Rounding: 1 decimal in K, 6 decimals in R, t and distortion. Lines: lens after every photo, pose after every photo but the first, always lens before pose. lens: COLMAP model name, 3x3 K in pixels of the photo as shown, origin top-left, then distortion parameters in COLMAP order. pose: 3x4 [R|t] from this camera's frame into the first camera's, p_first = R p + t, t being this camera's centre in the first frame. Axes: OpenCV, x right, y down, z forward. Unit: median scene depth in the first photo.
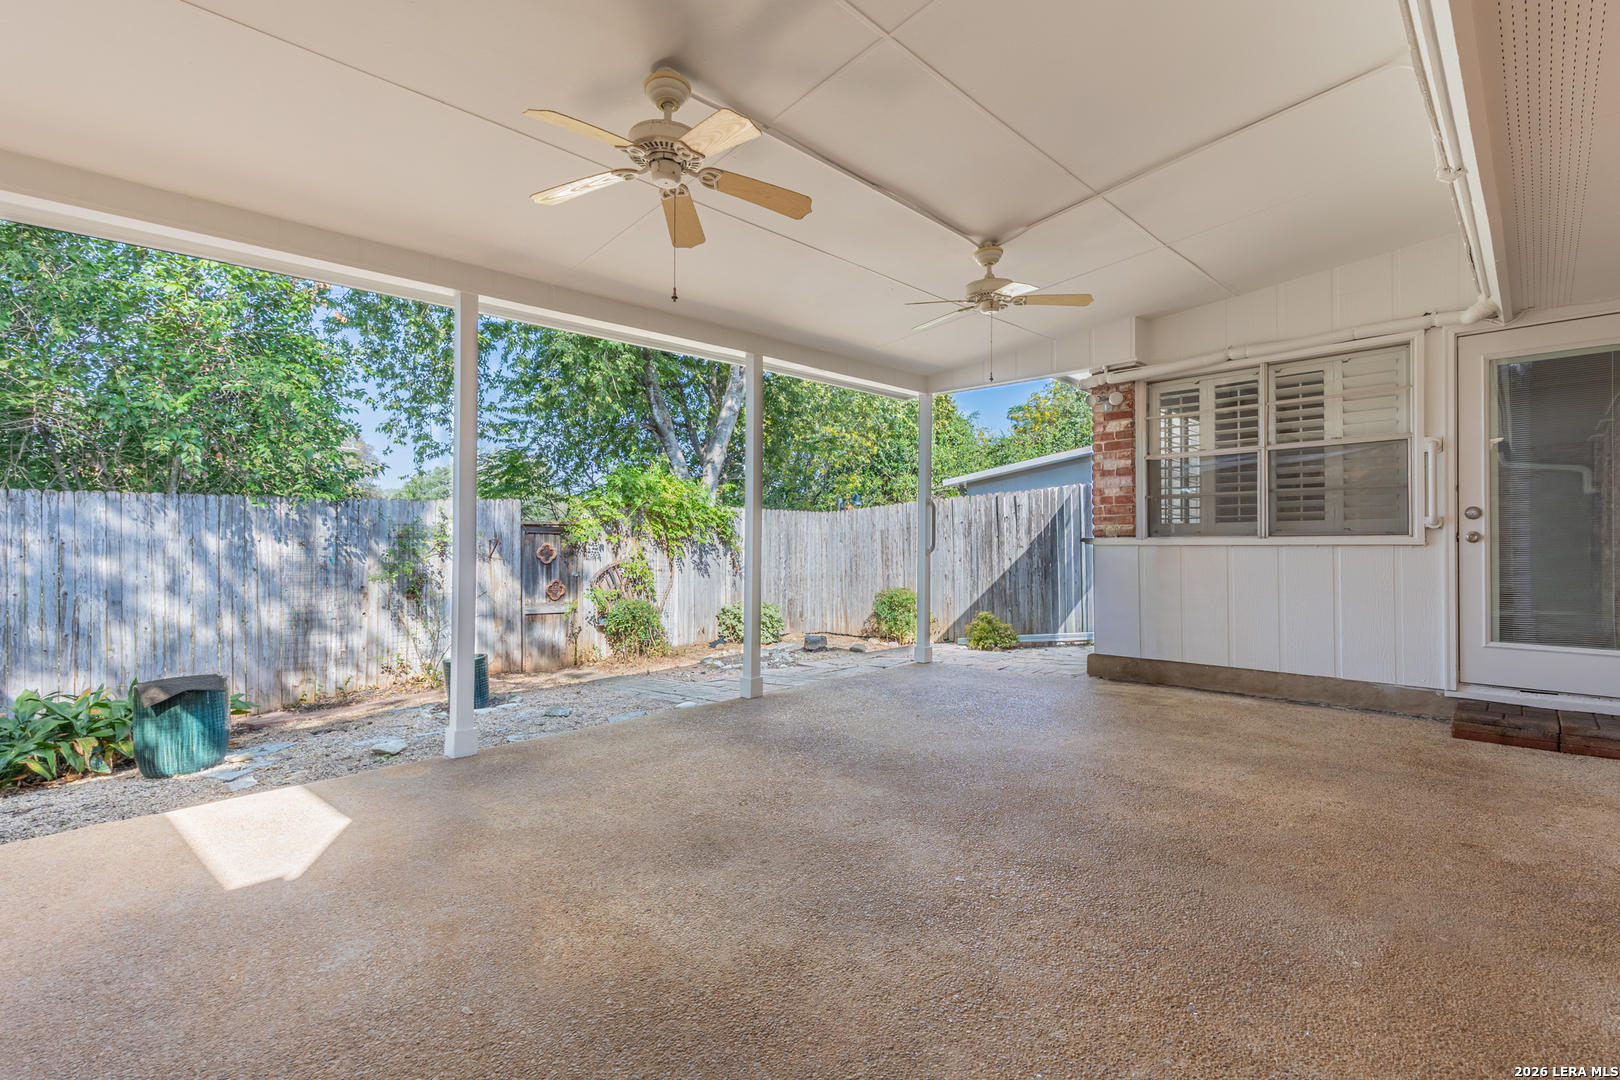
lens RADIAL K [[728.6, 0, 820.1], [0, 728.6, 536.8], [0, 0, 1]] dist [0.007899, -0.001045]
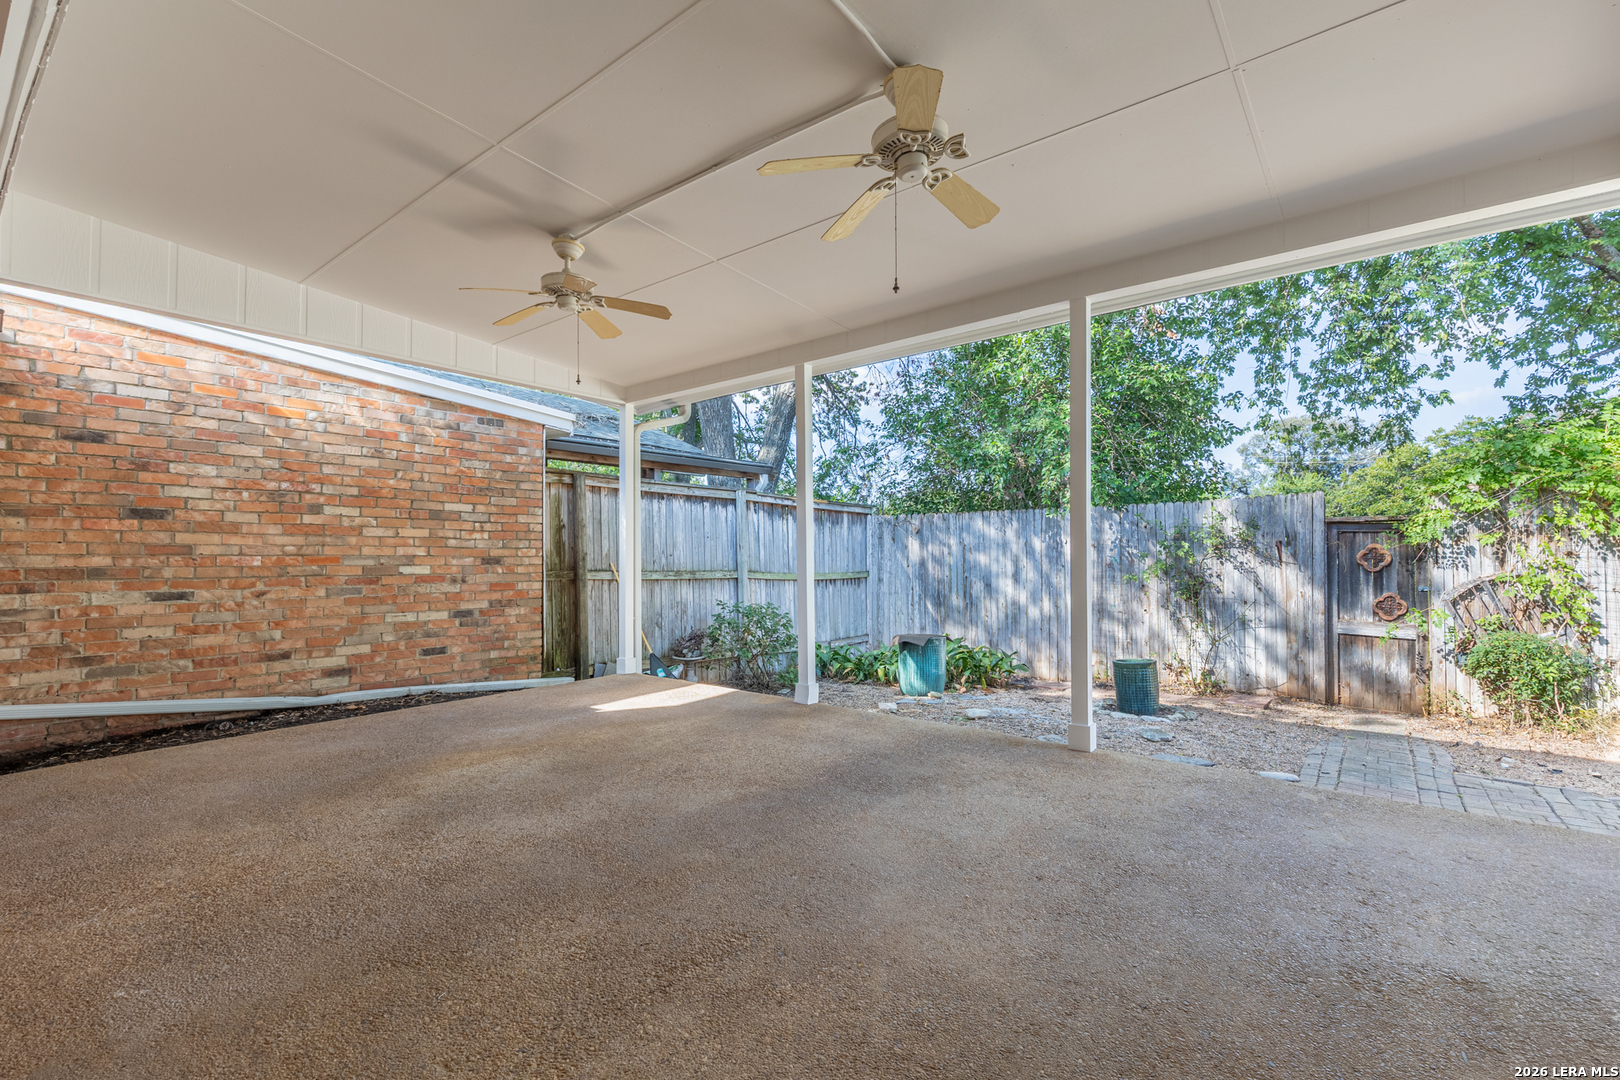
lens RADIAL K [[728.6, 0, 820.5], [0, 728.6, 542.6], [0, 0, 1]] dist [0.007899, -0.001045]
pose [[0.110689, 0.000088, -0.993855, 0.456066], [0.011399, 0.999934, 0.001358, -0.001375], [0.993790, -0.011479, 0.110681, 0.460616]]
